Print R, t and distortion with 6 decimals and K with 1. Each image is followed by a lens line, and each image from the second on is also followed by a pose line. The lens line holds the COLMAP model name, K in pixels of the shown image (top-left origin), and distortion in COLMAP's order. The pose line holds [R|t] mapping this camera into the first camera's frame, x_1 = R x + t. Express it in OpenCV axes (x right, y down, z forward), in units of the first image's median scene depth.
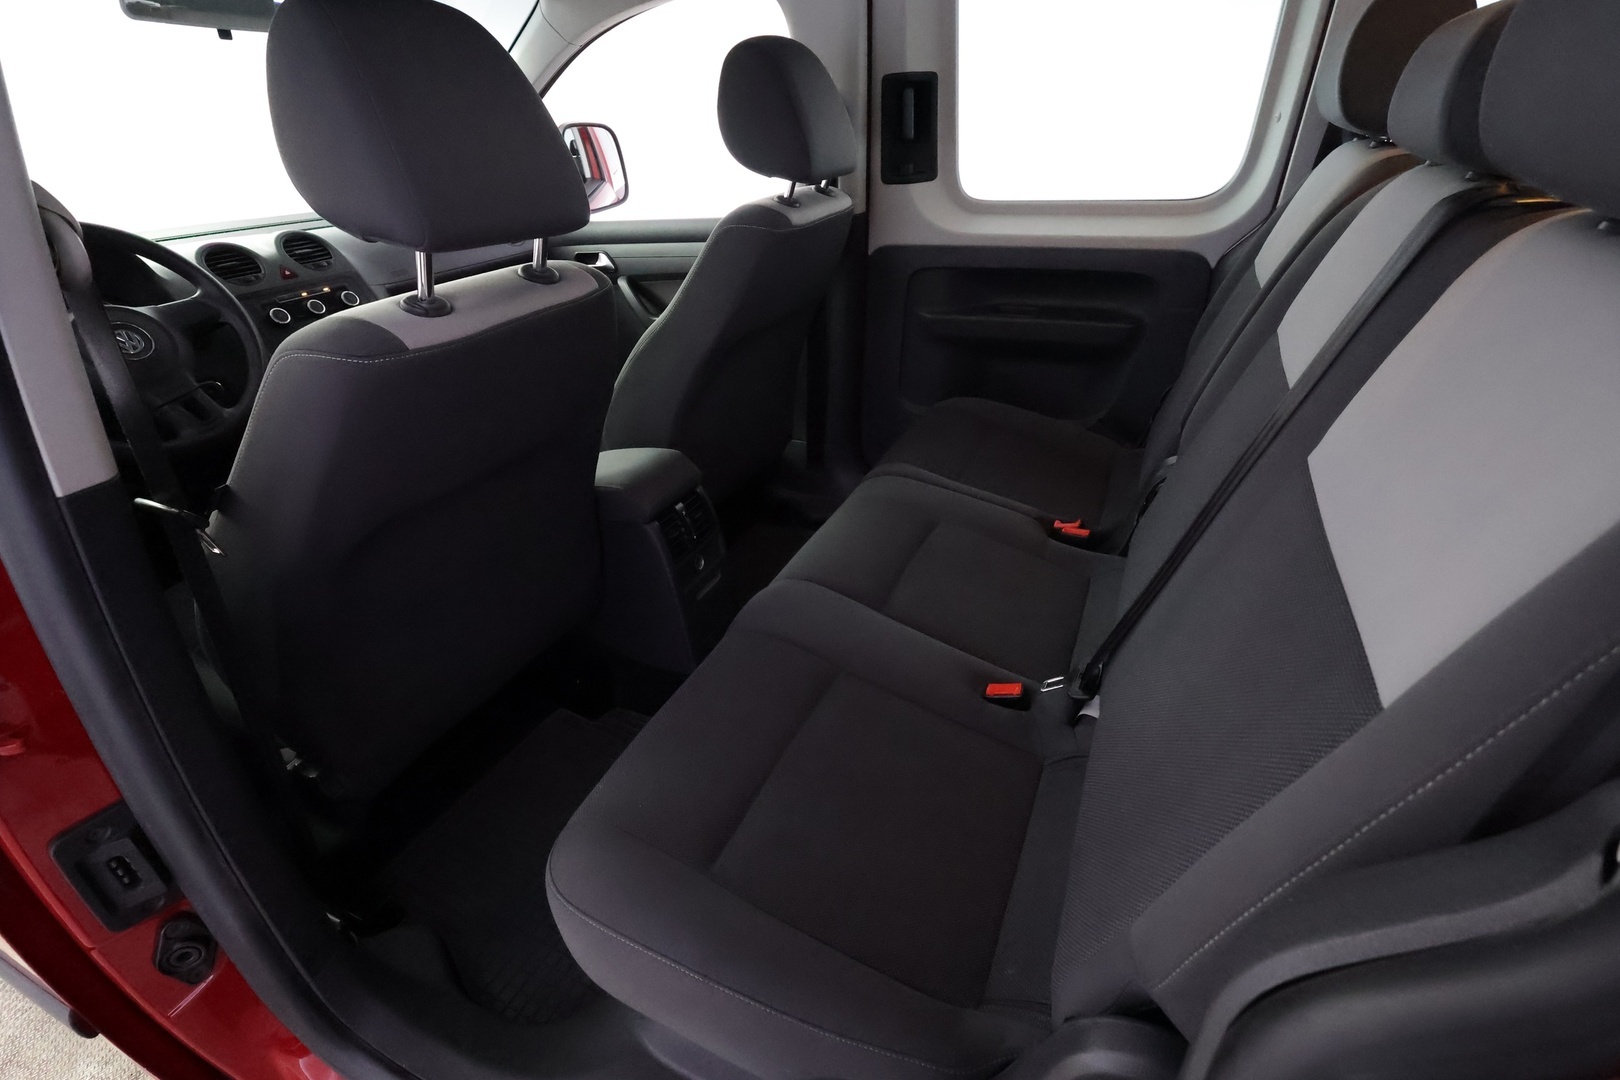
lens RADIAL K [[760.3, 0, 817.8], [0, 760.3, 546.4], [0, 0, 1]] dist [-0.002540, -0.000055]
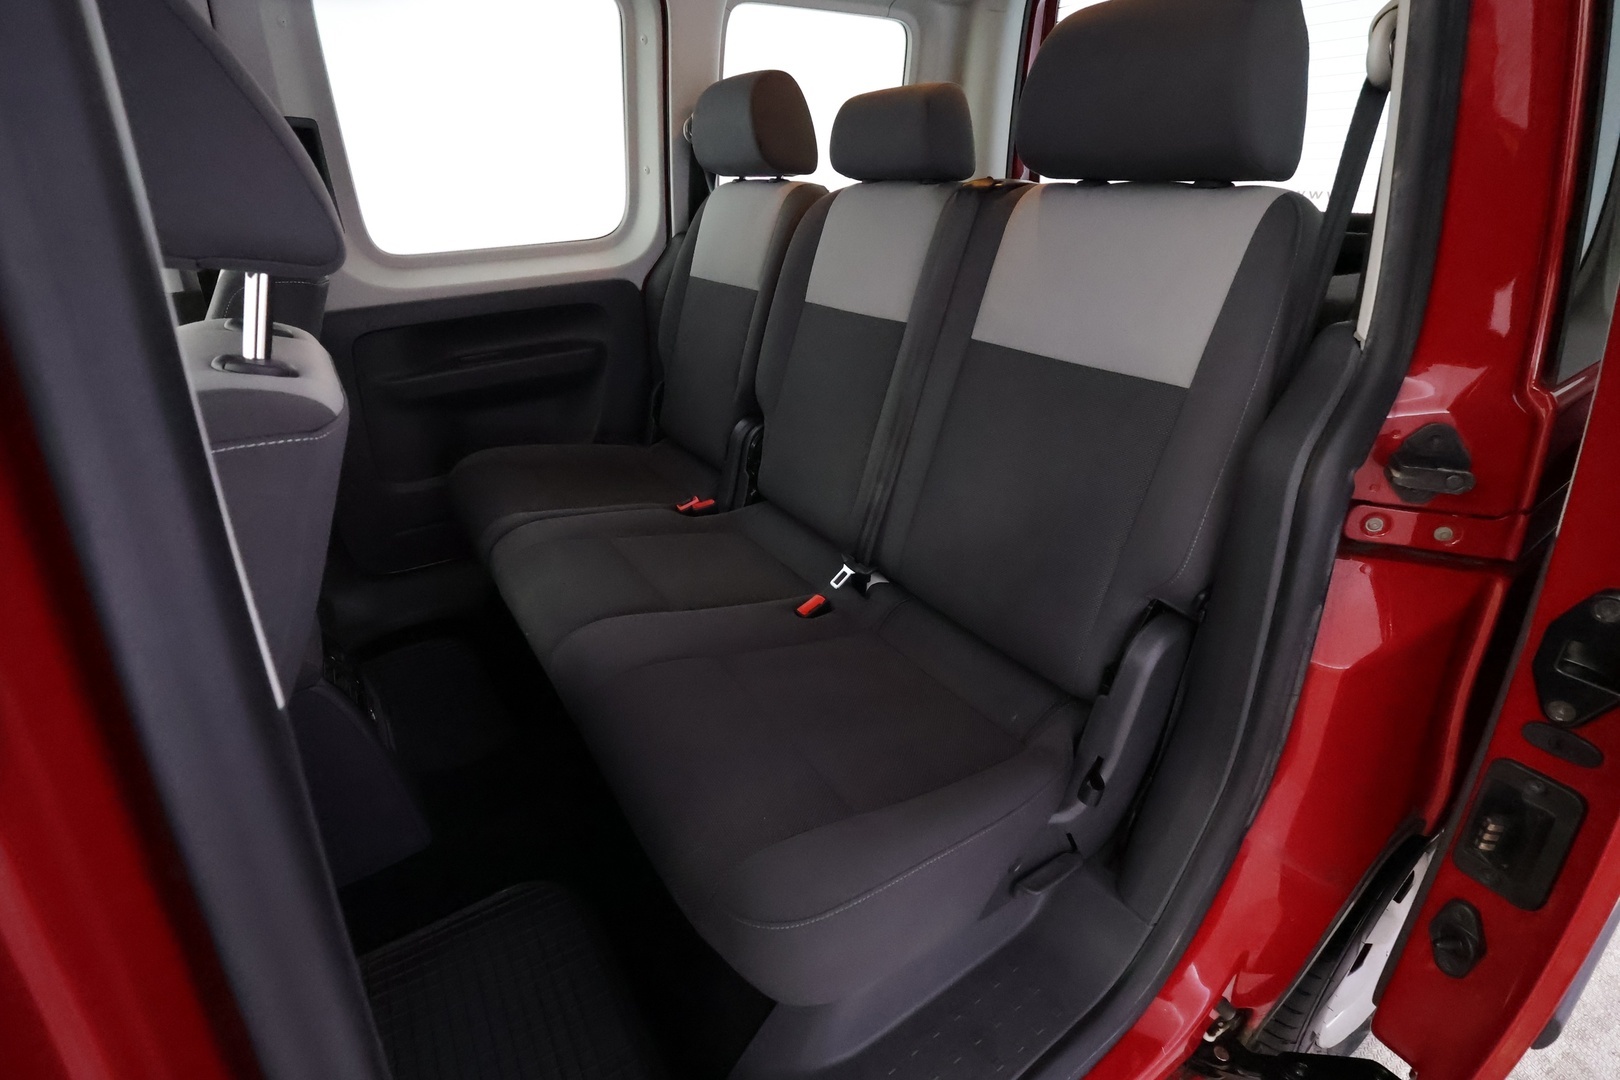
lens RADIAL K [[760.3, 0, 817.8], [0, 760.3, 546.4], [0, 0, 1]] dist [-0.002540, -0.000055]
pose [[0.528327, -0.360499, 0.768708, -0.444344], [0.431460, 0.893762, 0.122606, -0.025531], [-0.731241, 0.266890, 0.627739, 0.143869]]
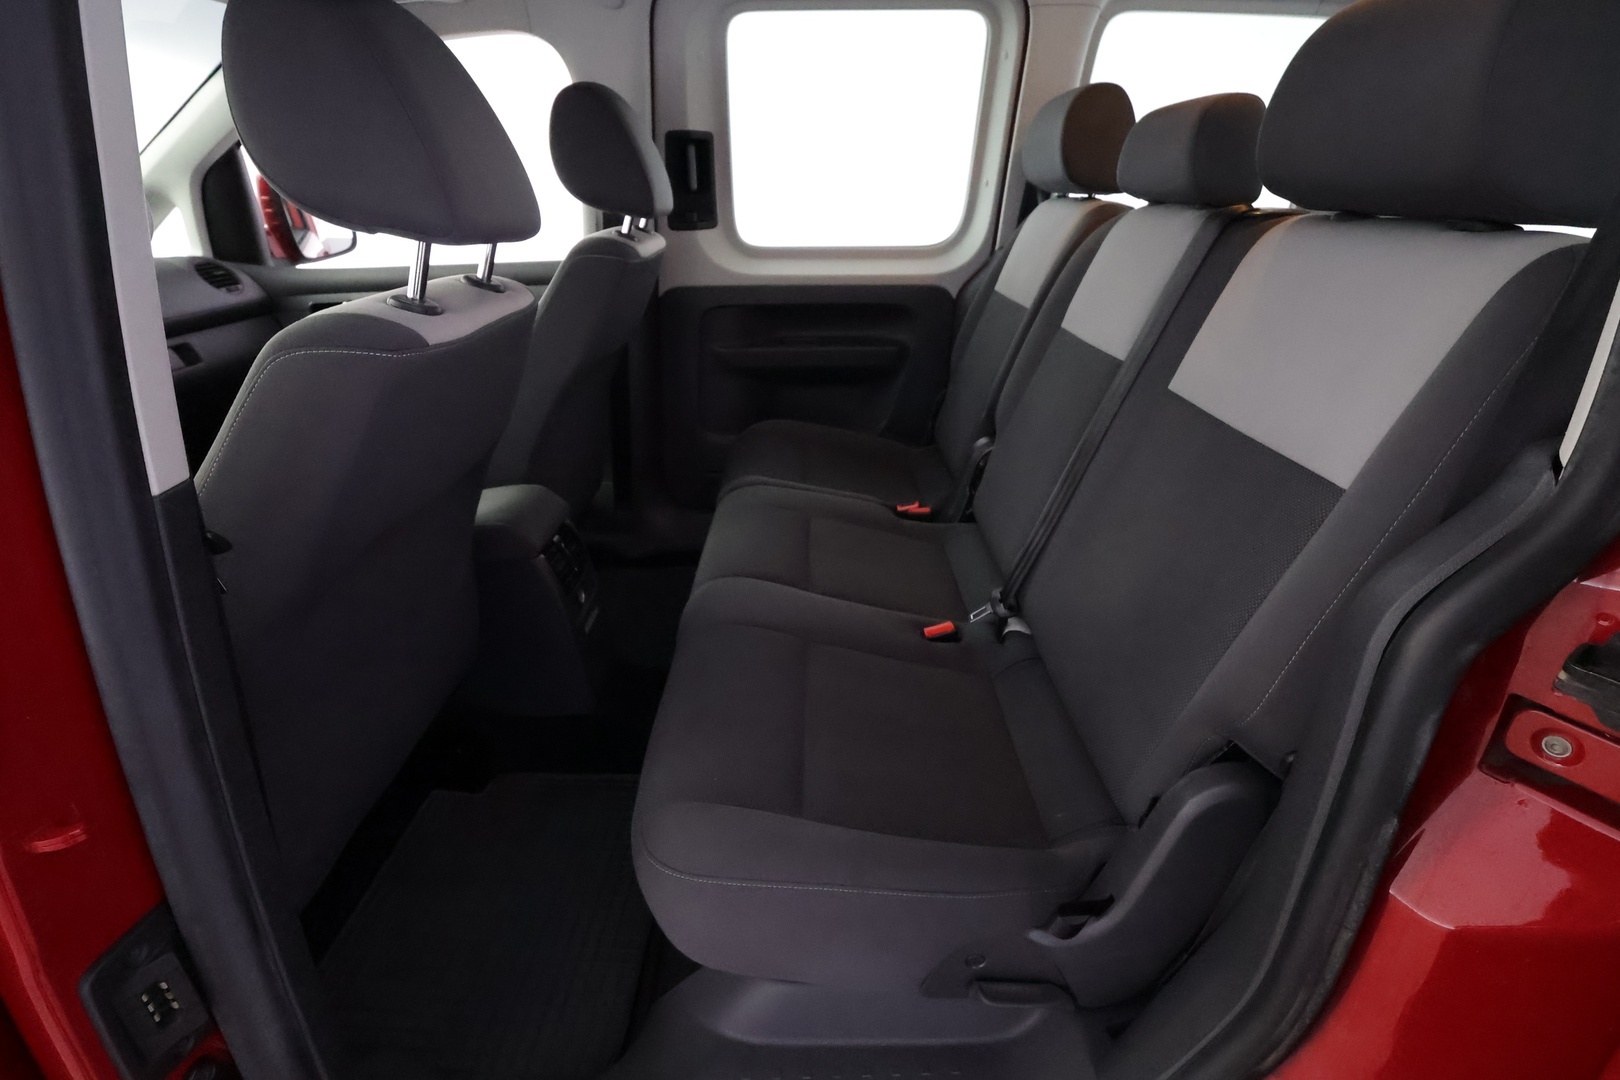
lens RADIAL K [[756.9, 0, 814.4], [0, 756.9, 547.5], [0, 0, 1]] dist [-0.000129, -0.000216]
pose [[0.905292, -0.142557, 0.400155, -0.263776], [0.175487, 0.983374, -0.046683, 0.059305], [-0.386847, 0.112484, 0.915258, -0.008542]]
